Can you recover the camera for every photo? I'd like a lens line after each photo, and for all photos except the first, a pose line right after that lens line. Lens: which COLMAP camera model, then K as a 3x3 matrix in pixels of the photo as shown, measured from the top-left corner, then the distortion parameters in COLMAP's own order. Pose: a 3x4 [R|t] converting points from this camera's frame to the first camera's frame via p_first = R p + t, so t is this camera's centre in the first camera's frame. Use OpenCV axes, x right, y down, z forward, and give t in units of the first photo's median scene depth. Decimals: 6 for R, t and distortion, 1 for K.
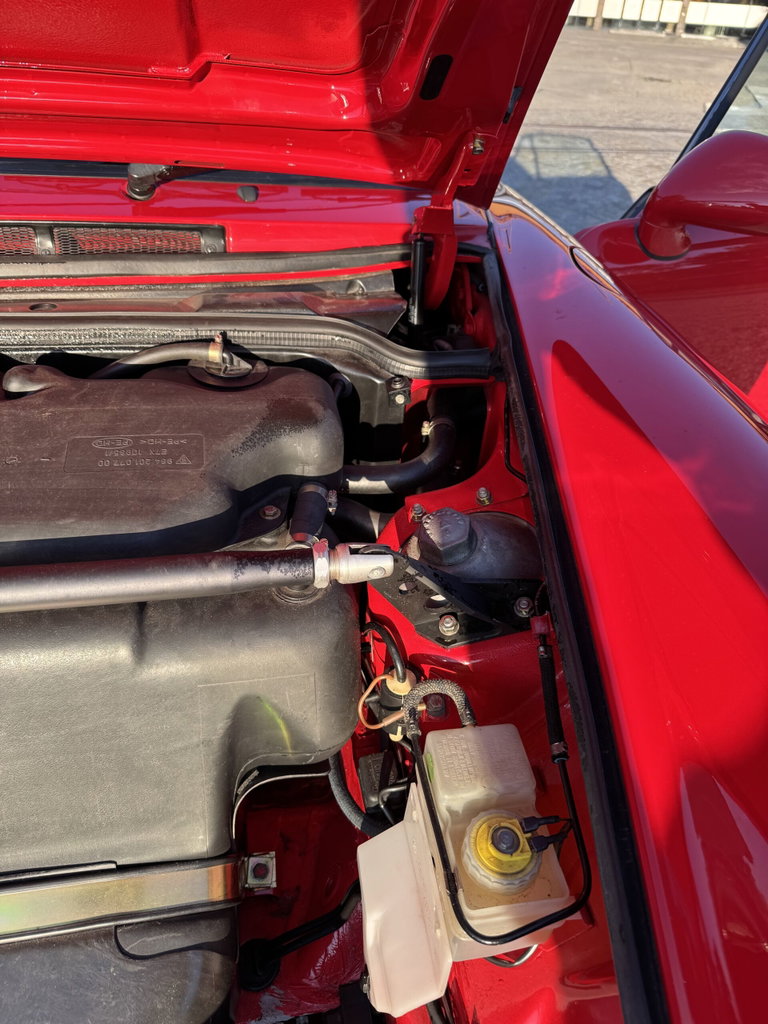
lens RADIAL K [[672.1, 0, 384.0], [0, 672.1, 512.0], [0, 0, 1]] dist [0.104568, -0.167521]
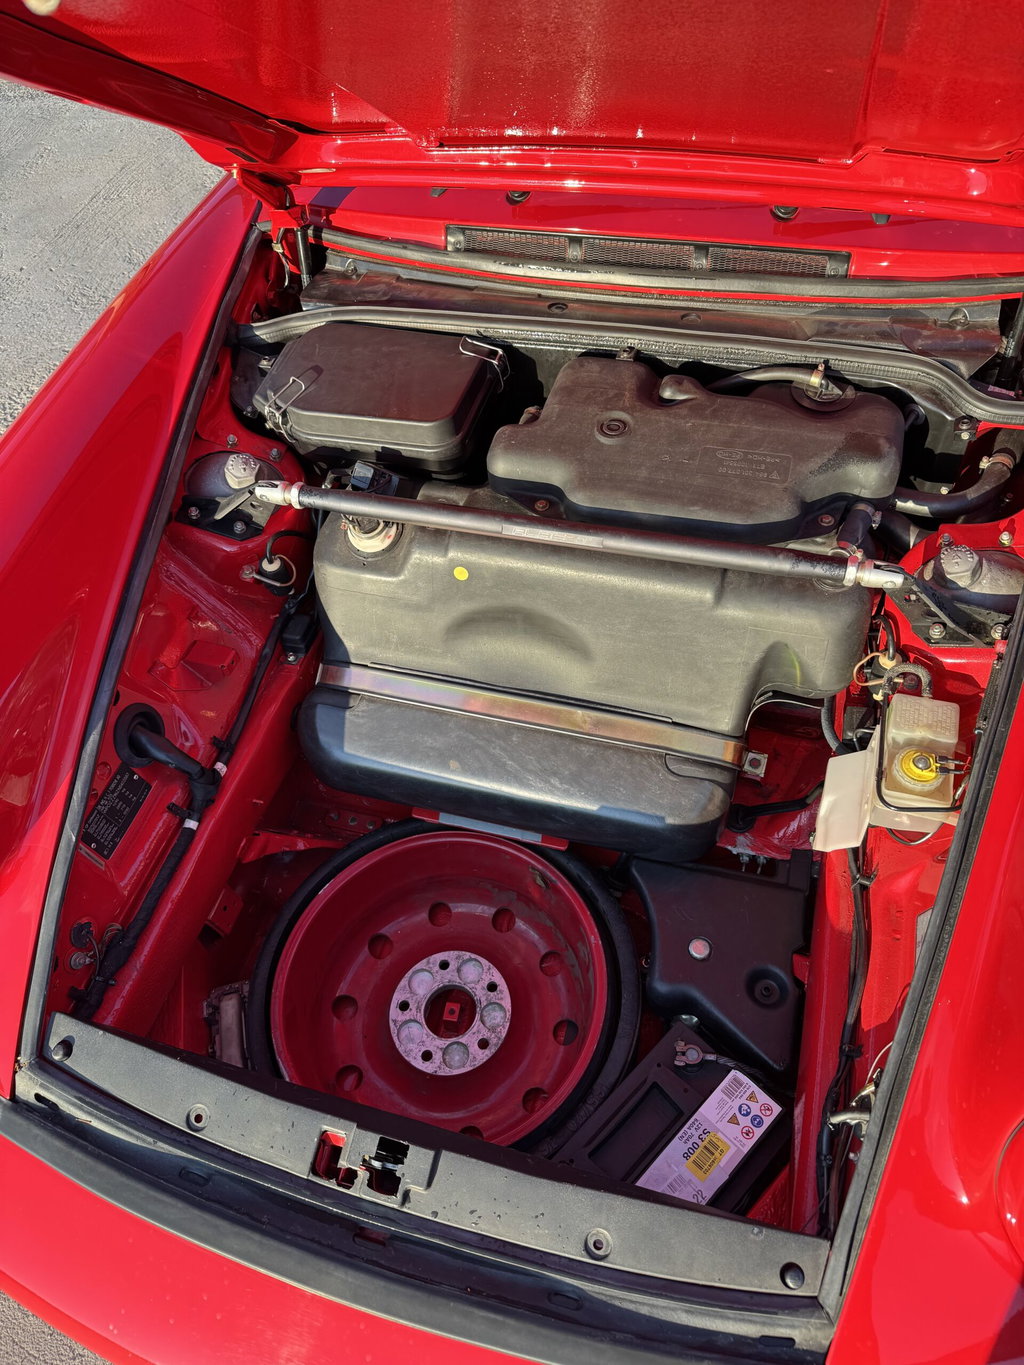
lens RADIAL K [[896.0, 0, 512.0], [0, 896.0, 682.5], [0, 0, 1]] dist [0.104568, -0.167521]
pose [[0.871768, 0.272518, -0.407129, 0.114617], [-0.139700, 0.934788, 0.326582, -0.202790], [0.469579, -0.227828, 0.852989, -0.946195]]
